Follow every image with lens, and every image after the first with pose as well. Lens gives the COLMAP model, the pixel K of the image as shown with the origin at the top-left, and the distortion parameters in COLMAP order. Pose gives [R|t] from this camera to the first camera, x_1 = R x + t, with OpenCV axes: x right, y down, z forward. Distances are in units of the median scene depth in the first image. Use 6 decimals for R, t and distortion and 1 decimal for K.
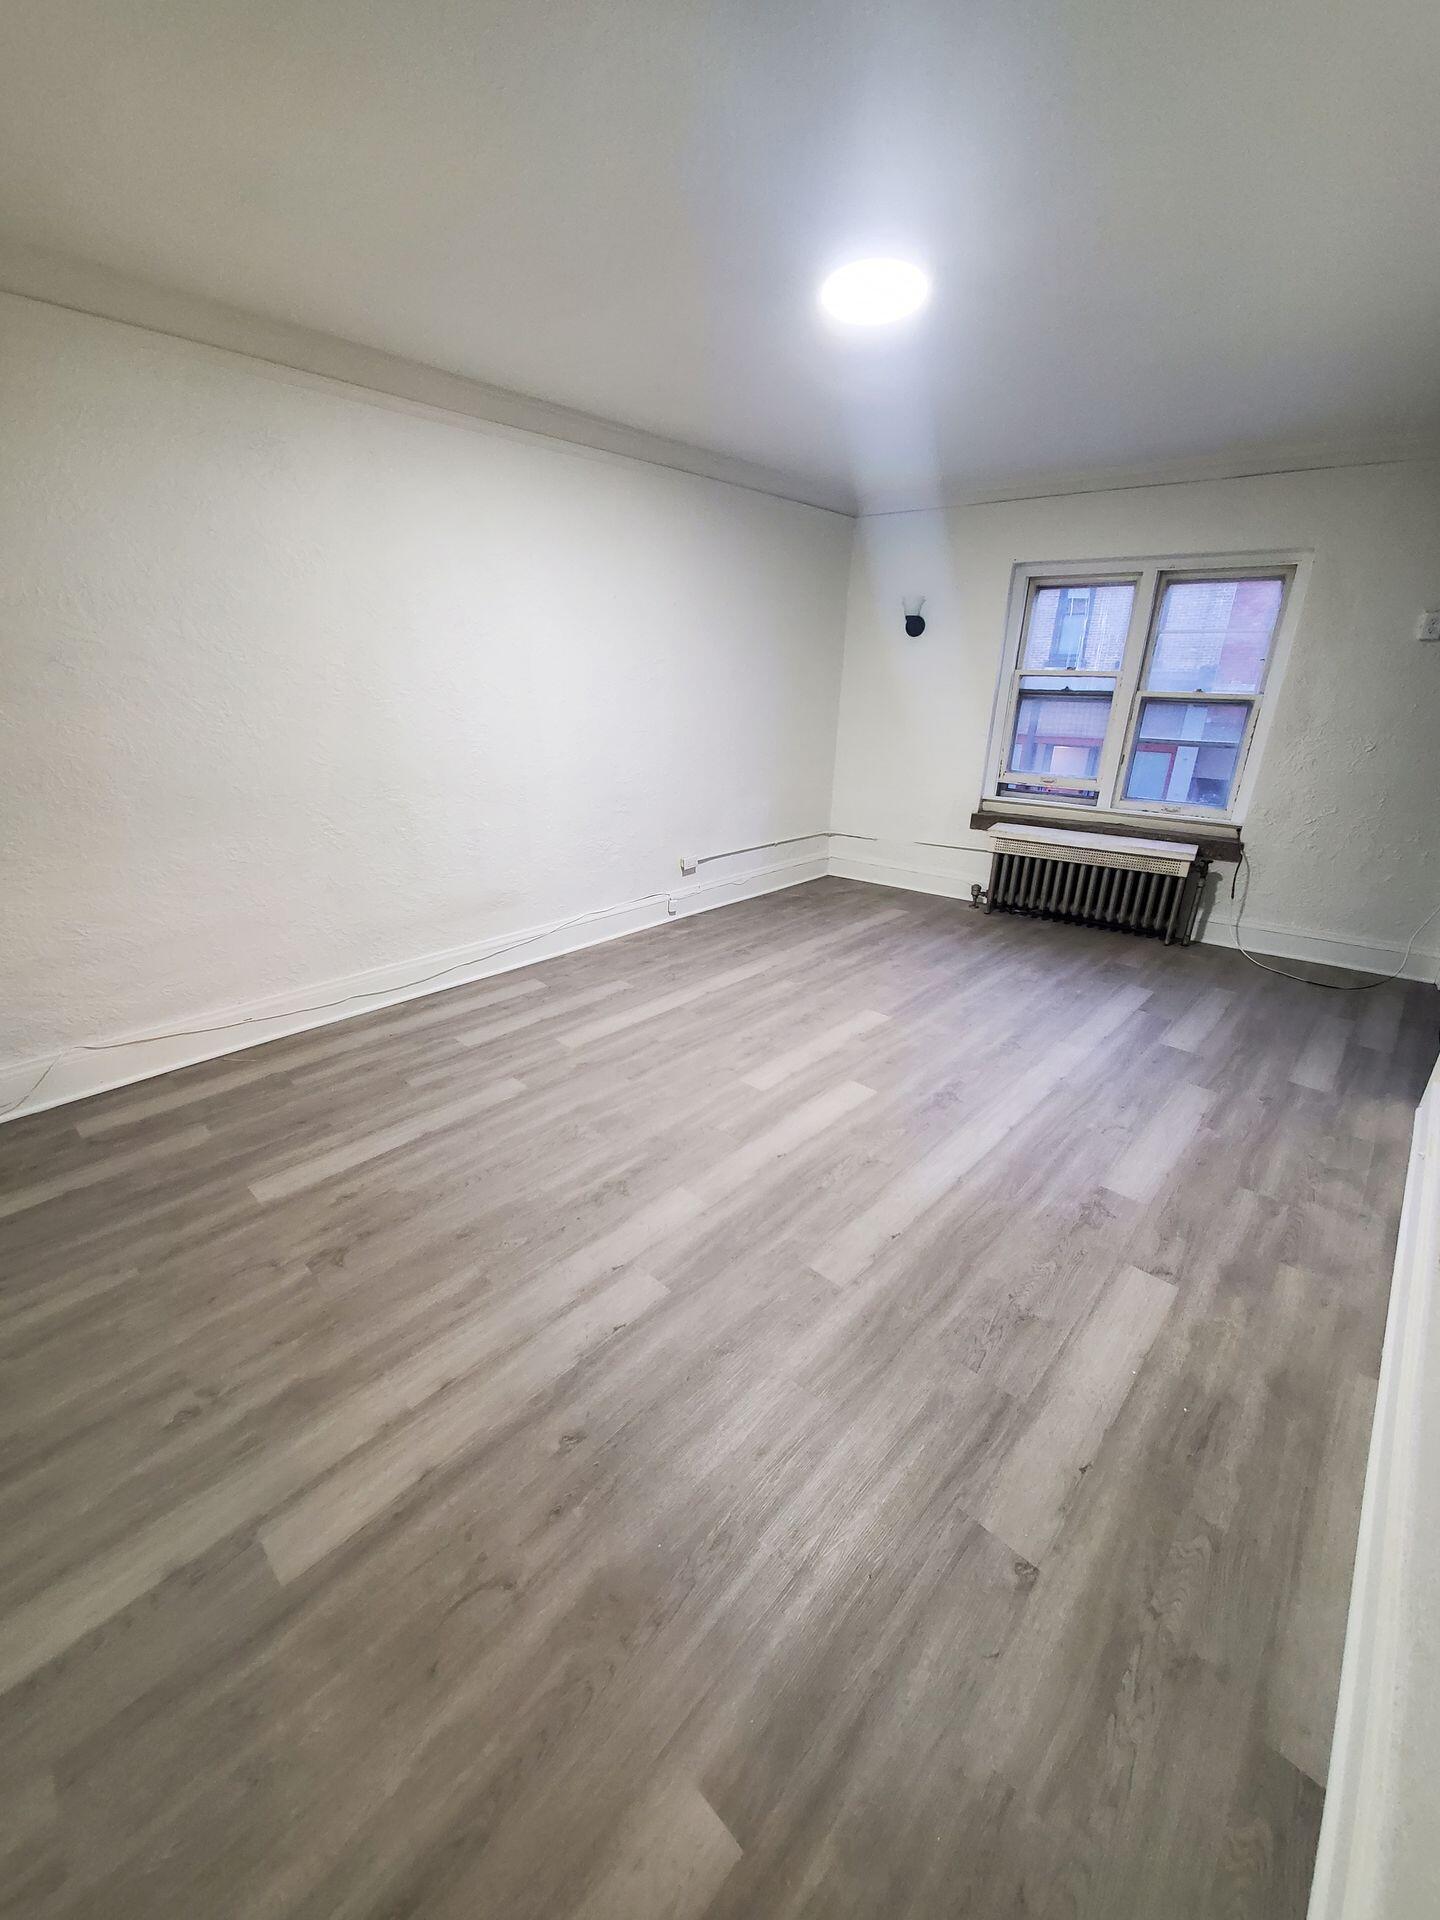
lens RADIAL K [[761.1, 0, 700.3], [0, 761.1, 957.4], [0, 0, 1]] dist [-0.004497, -0.000159]
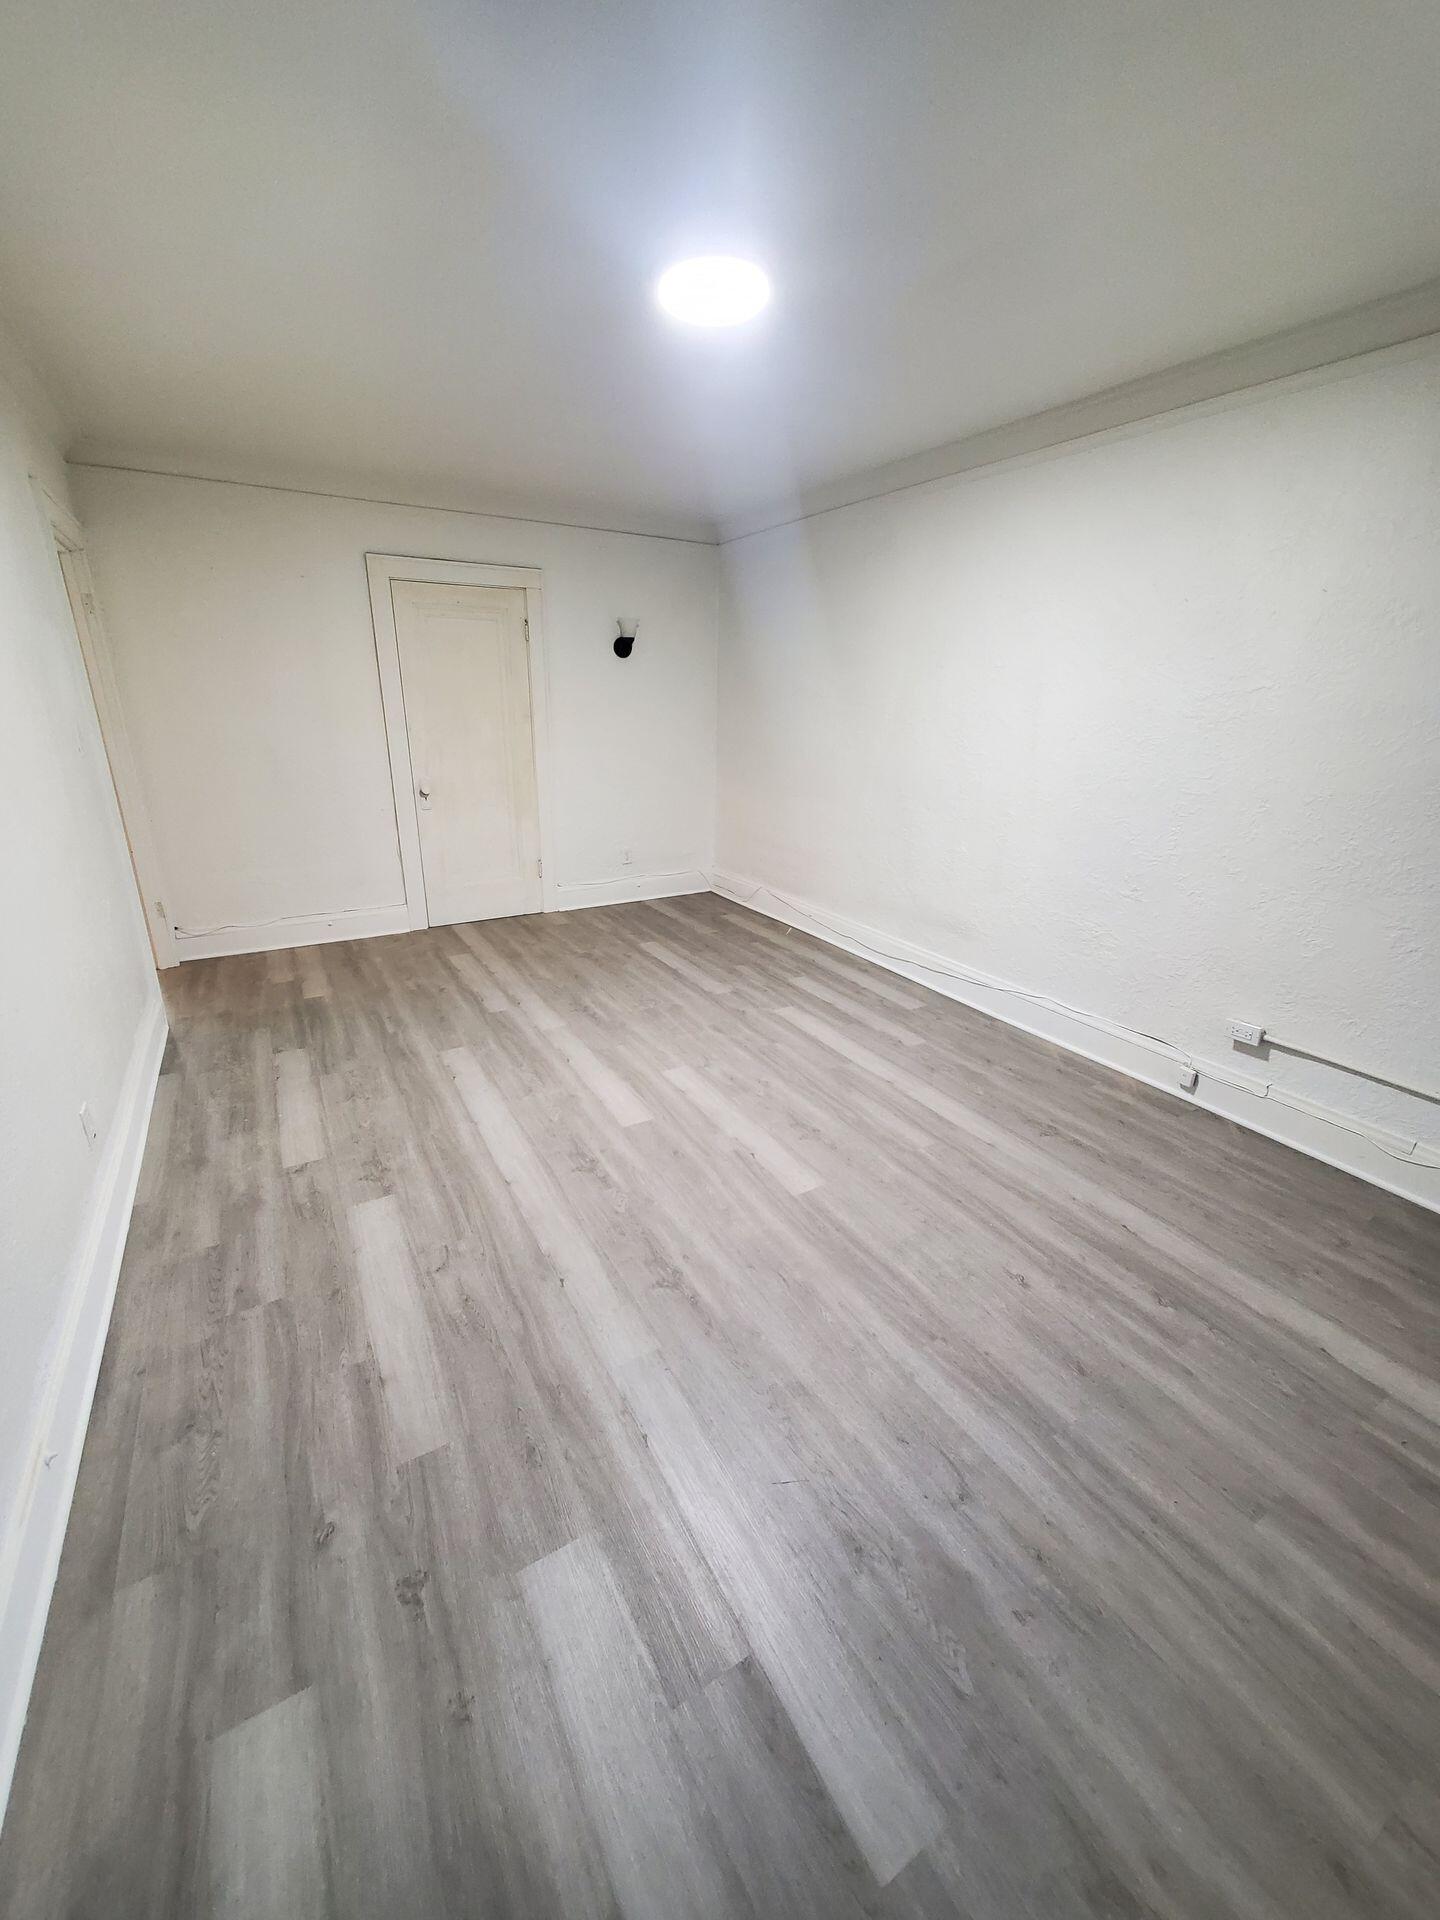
lens RADIAL K [[761.1, 0, 701.6], [0, 761.1, 961.5], [0, 0, 1]] dist [-0.004497, -0.000159]
pose [[-0.285704, 0.303872, -0.908865, 1.057973], [-0.357037, 0.846365, 0.395211, -0.431989], [0.889325, 0.437411, -0.133316, 1.173233]]
